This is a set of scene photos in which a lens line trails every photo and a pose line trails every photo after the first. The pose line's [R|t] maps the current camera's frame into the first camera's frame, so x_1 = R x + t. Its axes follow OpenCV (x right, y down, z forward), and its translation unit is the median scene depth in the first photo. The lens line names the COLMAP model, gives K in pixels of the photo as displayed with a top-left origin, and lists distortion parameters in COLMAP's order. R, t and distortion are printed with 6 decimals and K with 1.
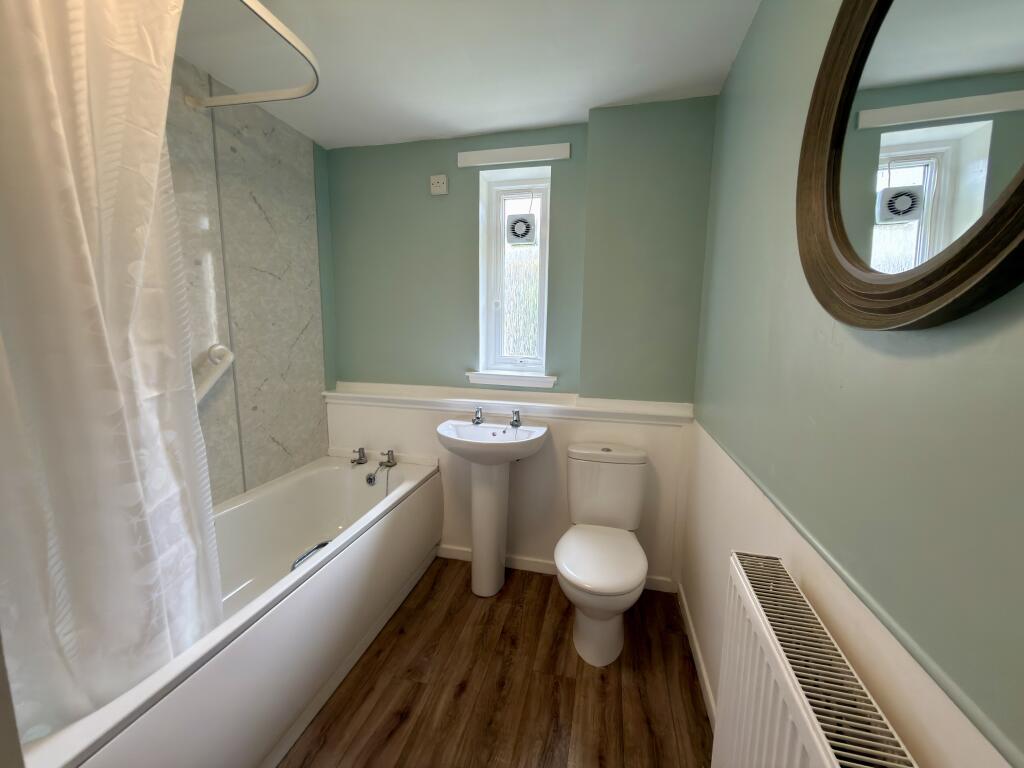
lens RADIAL K [[405.8, 0, 512.0], [0, 405.8, 384.0], [0, 0, 1]] dist [0.000231, -0.000047]
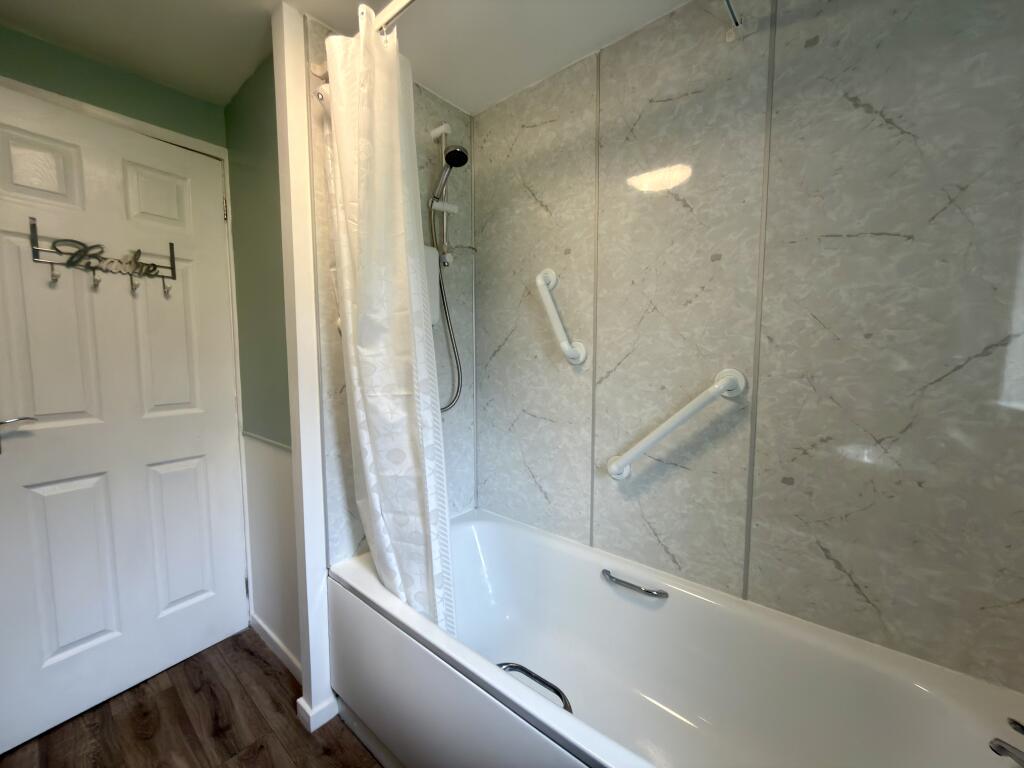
lens RADIAL K [[469.2, 0, 510.9], [0, 469.2, 395.4], [0, 0, 1]] dist [0.000124, 0.000044]
pose [[-0.506308, 0.071989, -0.859343, 0.148633], [-0.117052, 0.981550, 0.151191, -0.121325], [0.854372, 0.177137, -0.488540, 1.003321]]
